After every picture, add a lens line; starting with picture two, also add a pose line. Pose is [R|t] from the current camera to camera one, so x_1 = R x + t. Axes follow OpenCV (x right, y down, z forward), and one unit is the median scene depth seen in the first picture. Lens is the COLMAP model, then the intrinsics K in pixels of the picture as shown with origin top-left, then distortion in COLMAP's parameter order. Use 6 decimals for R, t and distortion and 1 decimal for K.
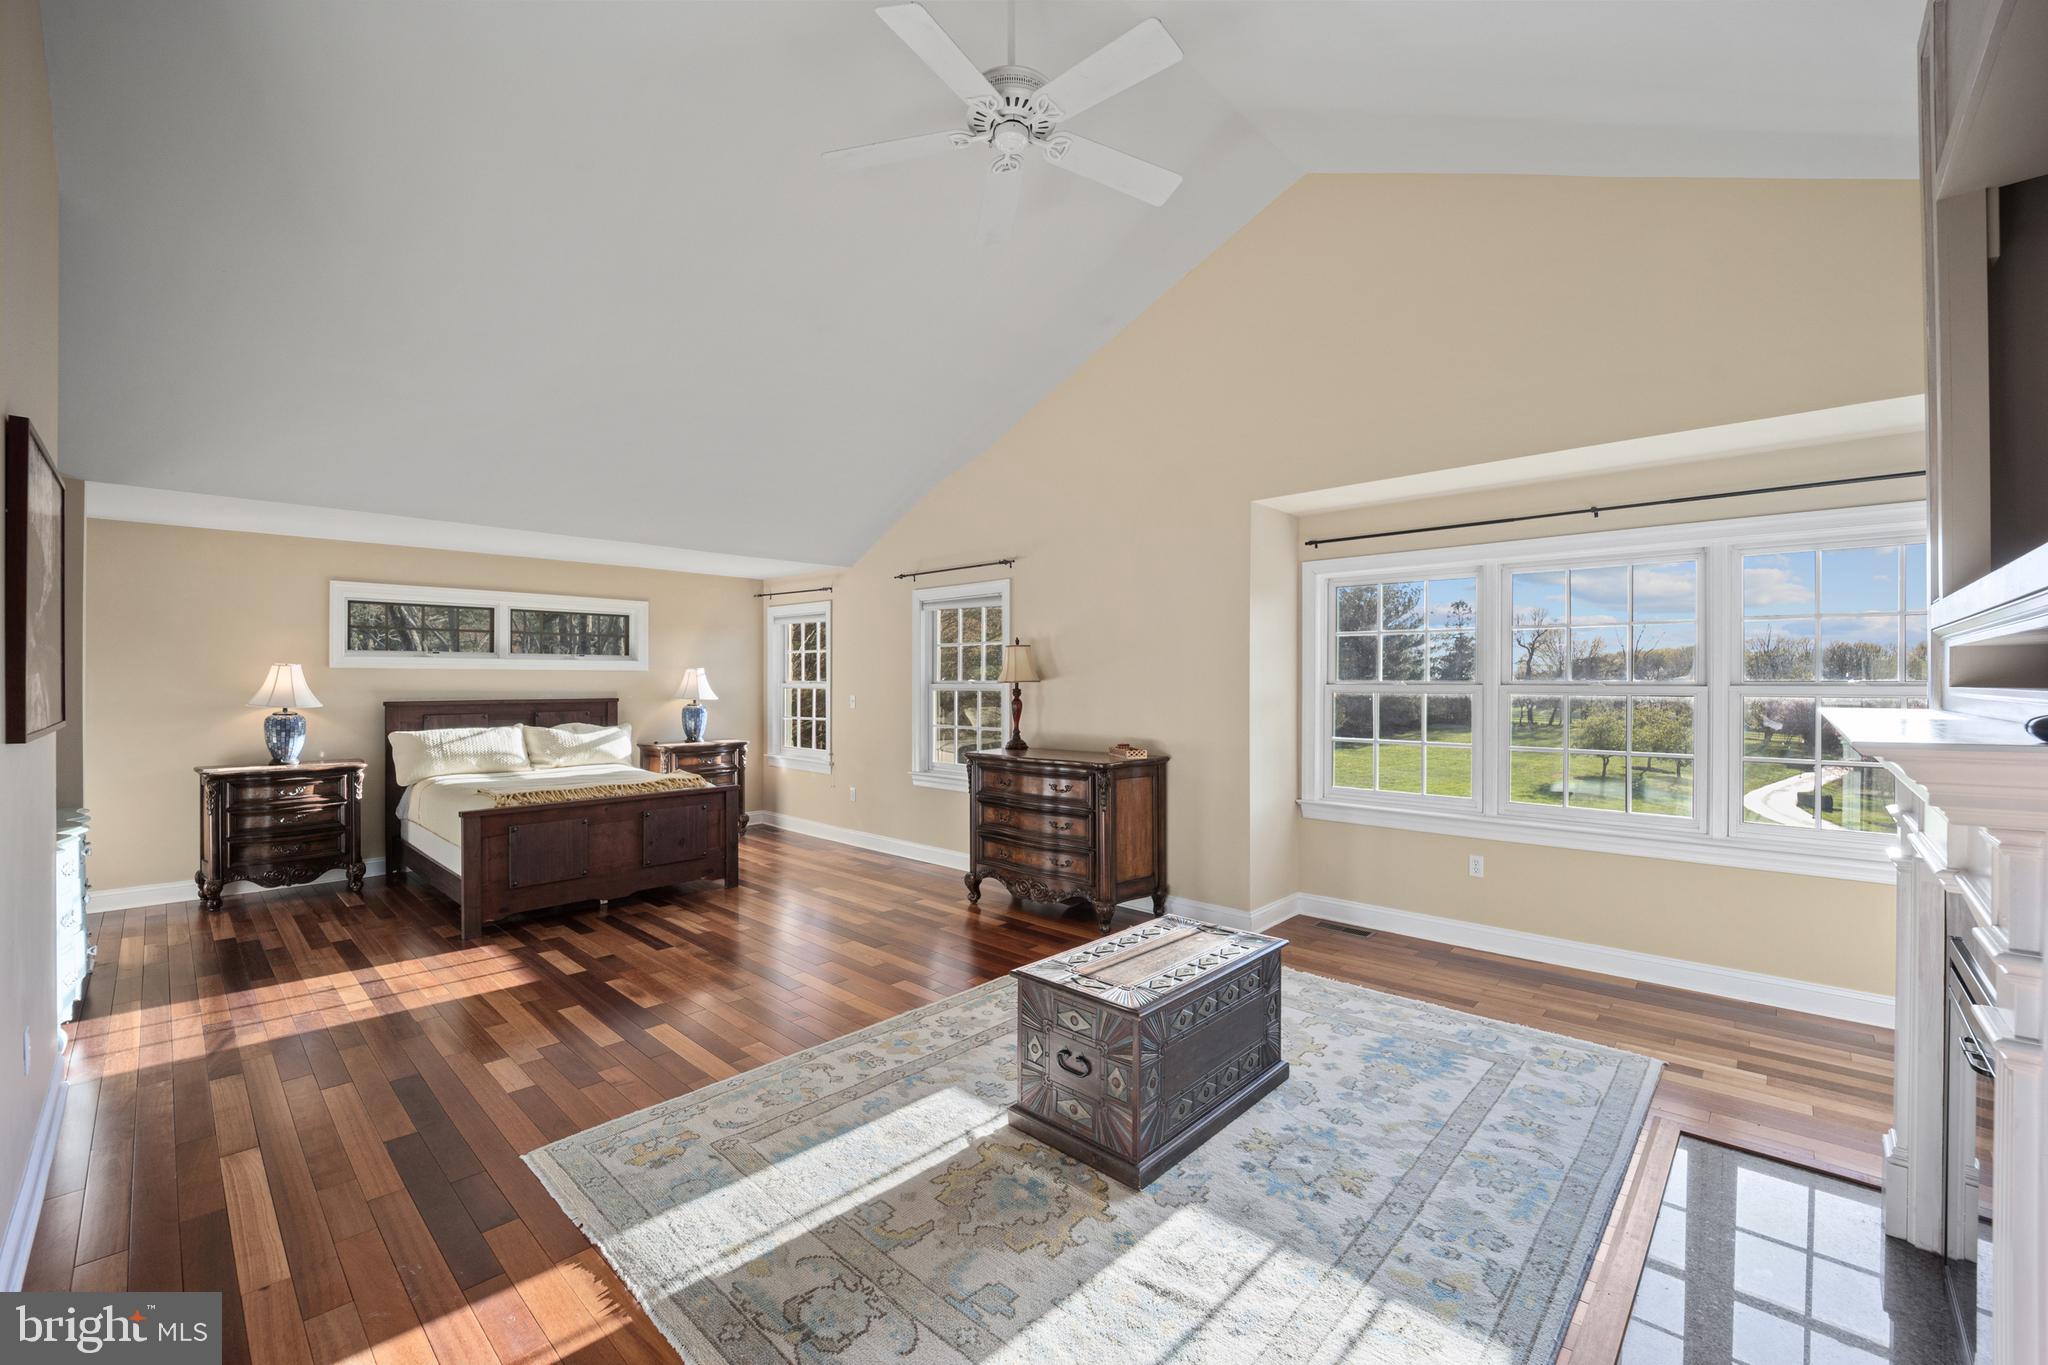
lens RADIAL K [[829.2, 0, 1017.4], [0, 829.2, 681.4], [0, 0, 1]] dist [-0.018670, -0.000634]
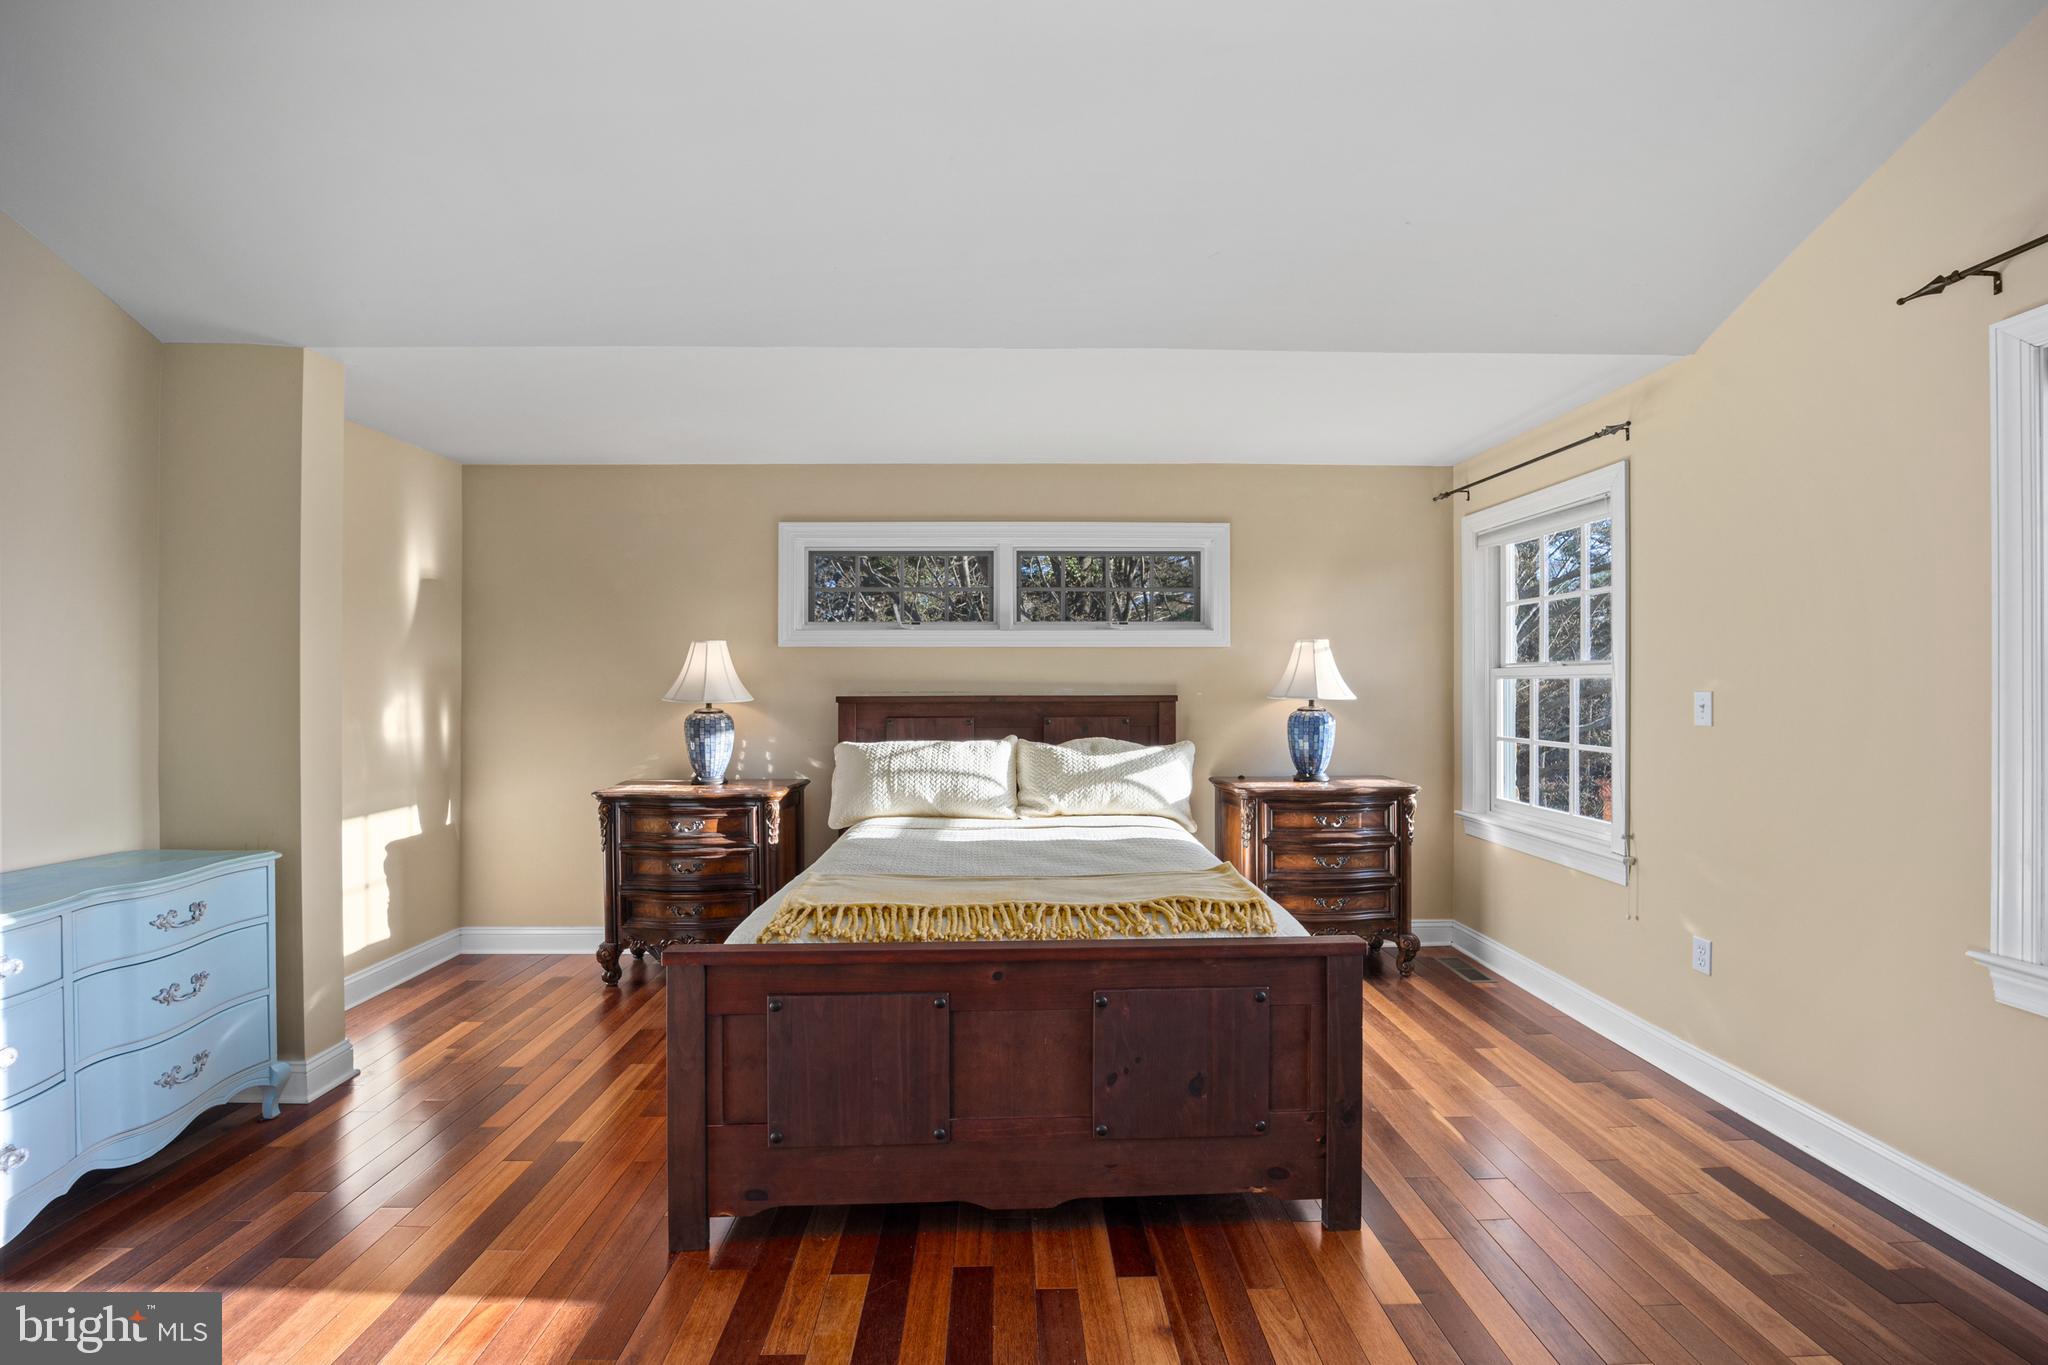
lens RADIAL K [[829.2, 0, 1018.8], [0, 829.2, 685.6], [0, 0, 1]] dist [-0.018670, -0.000634]
pose [[0.700975, -0.001478, -0.713185, -0.148244], [0.001041, 0.999999, -0.001050, 0.013668], [0.713185, -0.000006, 0.700975, 0.506520]]
